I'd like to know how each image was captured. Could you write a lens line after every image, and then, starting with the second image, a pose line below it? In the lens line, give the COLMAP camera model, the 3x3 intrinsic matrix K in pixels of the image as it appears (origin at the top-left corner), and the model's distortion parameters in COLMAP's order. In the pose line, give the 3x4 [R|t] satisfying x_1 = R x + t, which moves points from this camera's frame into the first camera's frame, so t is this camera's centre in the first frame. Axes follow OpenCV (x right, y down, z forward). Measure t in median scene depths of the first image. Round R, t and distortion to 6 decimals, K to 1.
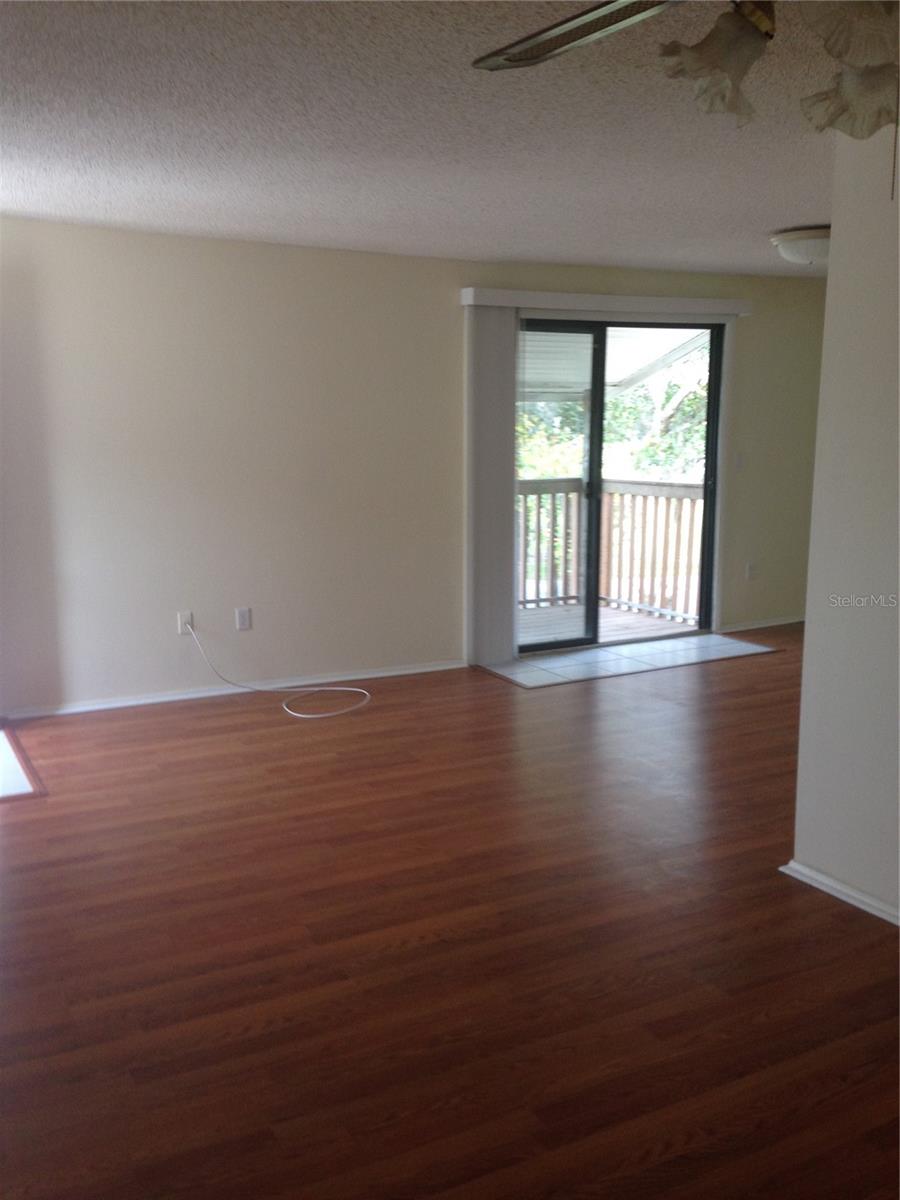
lens RADIAL K [[1076.2, 0, 449.3], [0, 1076.2, 620.4], [0, 0, 1]] dist [0.008198, 0.013524]
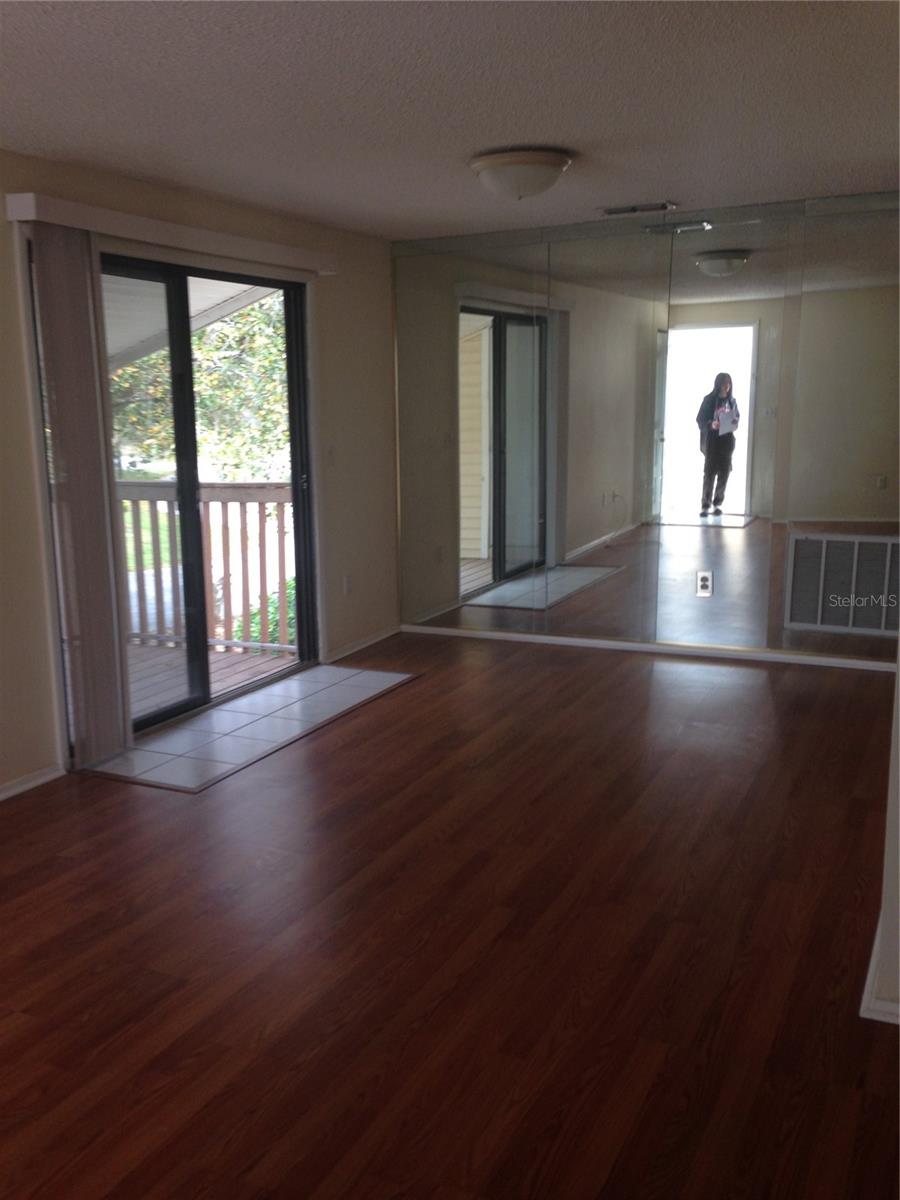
lens RADIAL K [[1076.2, 0, 449.3], [0, 1076.2, 620.4], [0, 0, 1]] dist [0.008198, 0.013524]
pose [[0.812955, -0.122721, 0.569249, -0.145976], [0.120900, 0.991811, 0.041160, -0.045750], [-0.569638, 0.035361, 0.821134, 0.289008]]
